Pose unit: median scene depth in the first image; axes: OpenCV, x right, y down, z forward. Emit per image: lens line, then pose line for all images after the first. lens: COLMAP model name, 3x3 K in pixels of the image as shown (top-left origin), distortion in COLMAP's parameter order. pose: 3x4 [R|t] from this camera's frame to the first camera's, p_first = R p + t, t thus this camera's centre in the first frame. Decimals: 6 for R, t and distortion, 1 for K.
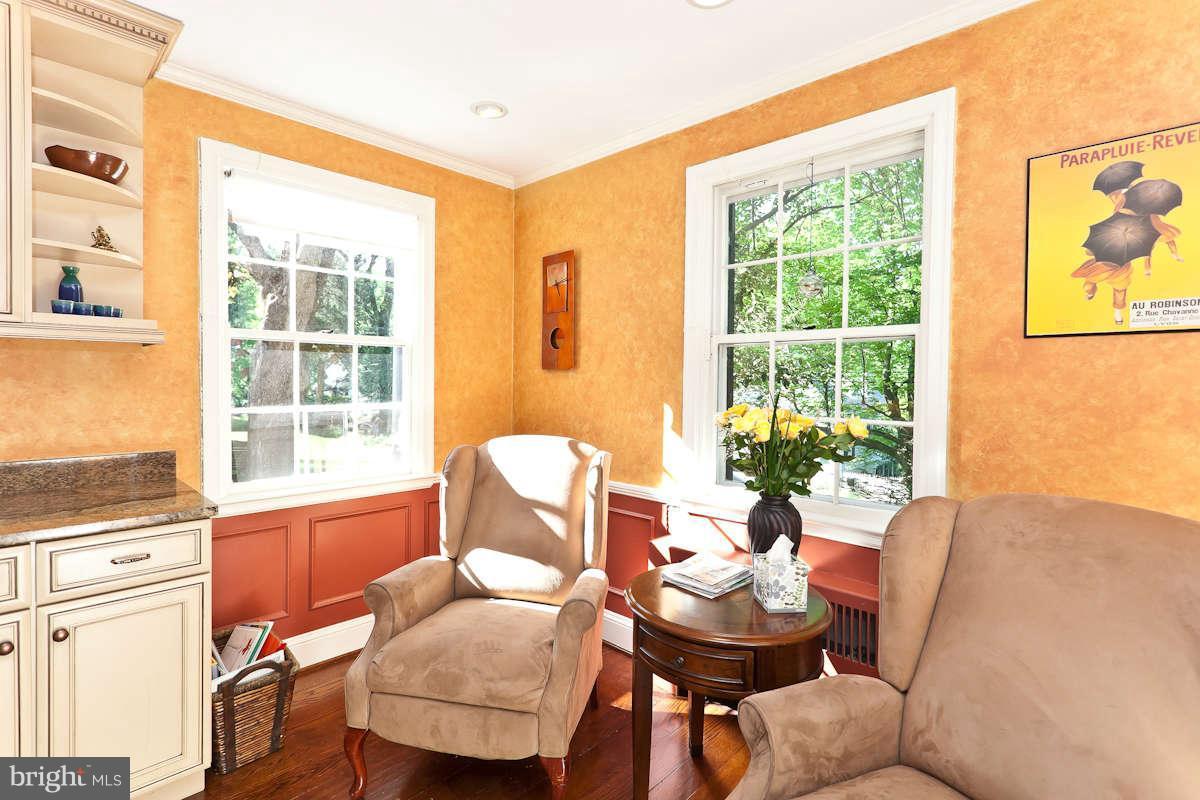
lens RADIAL K [[566.5, 0, 595.4], [0, 566.5, 392.8], [0, 0, 1]] dist [0.003839, 0.001065]
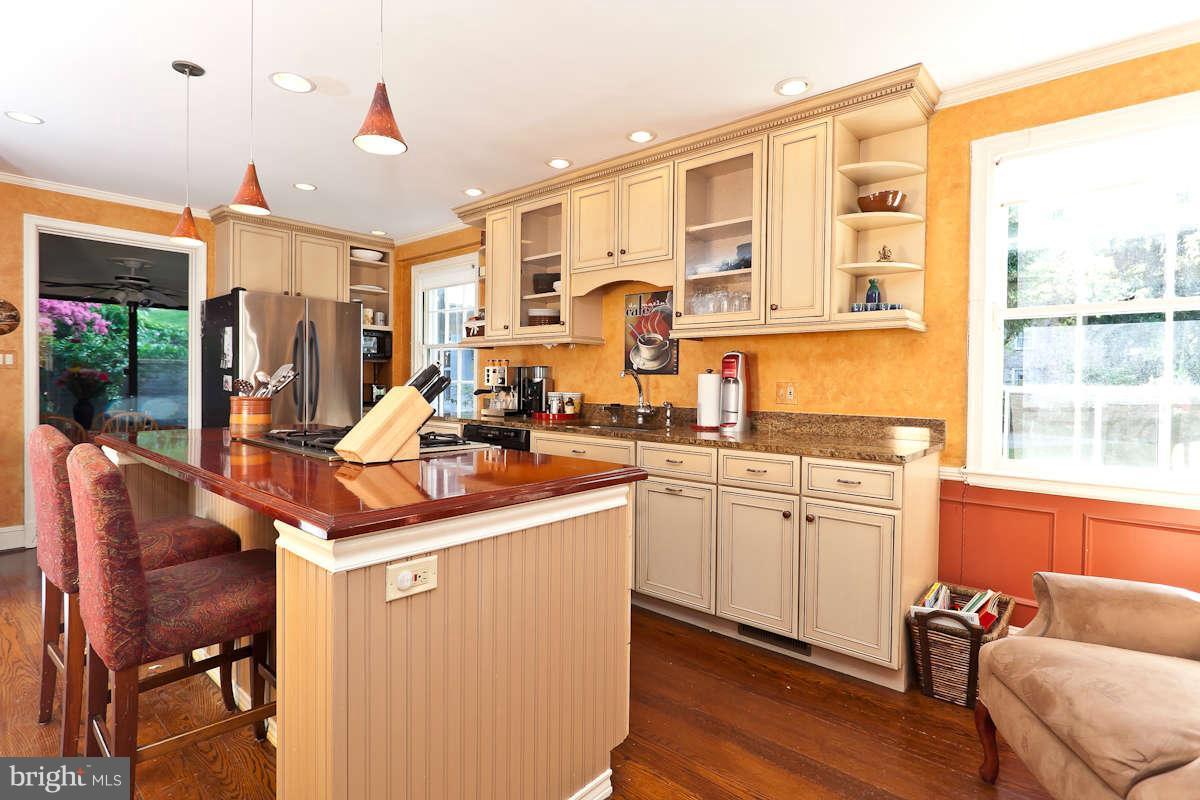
lens RADIAL K [[566.5, 0, 608.2], [0, 566.5, 388.4], [0, 0, 1]] dist [0.003839, 0.001065]
pose [[0.092384, 0.011388, -0.995658, 0.404599], [-0.028643, 0.999551, 0.008775, 0.052924], [0.995311, 0.027708, 0.092668, 0.220825]]
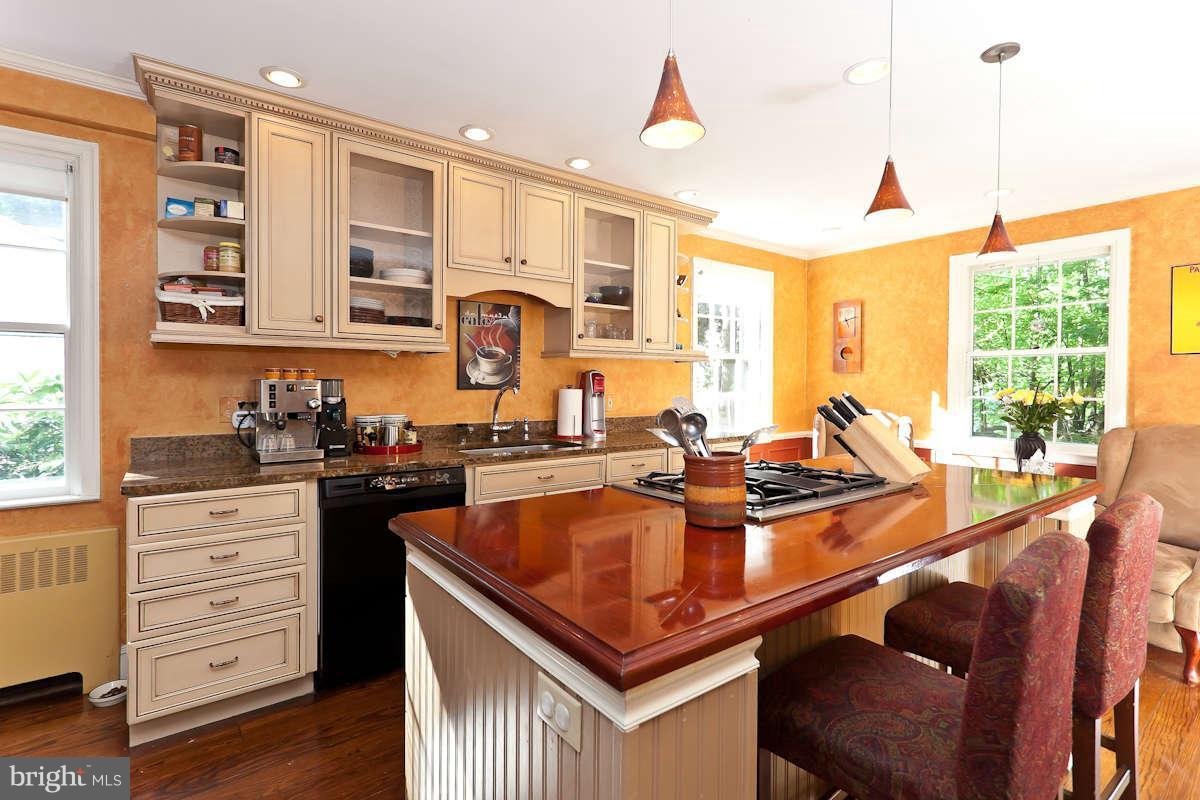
lens RADIAL K [[566.5, 0, 595.0], [0, 566.5, 392.1], [0, 0, 1]] dist [0.003839, 0.001065]
pose [[0.987496, -0.002262, -0.157628, -0.794447], [0.001241, 0.999978, -0.006575, 0.039982], [0.157639, 0.006297, 0.987477, -1.107520]]
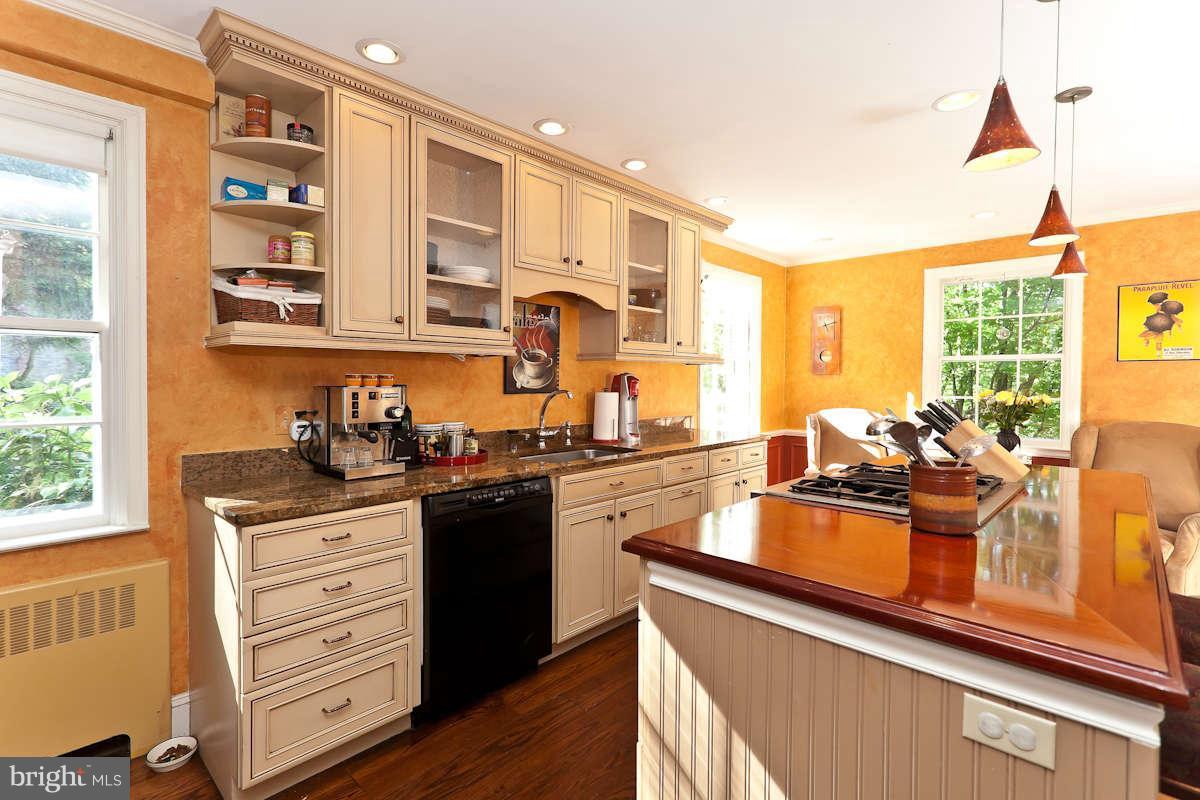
lens RADIAL K [[566.5, 0, 594.2], [0, 566.5, 392.2], [0, 0, 1]] dist [0.003839, 0.001065]
pose [[0.999856, -0.005468, 0.016077, -1.222827], [0.005468, 0.999985, 0.000060, 0.017449], [-0.016077, 0.000028, 0.999871, -1.116423]]
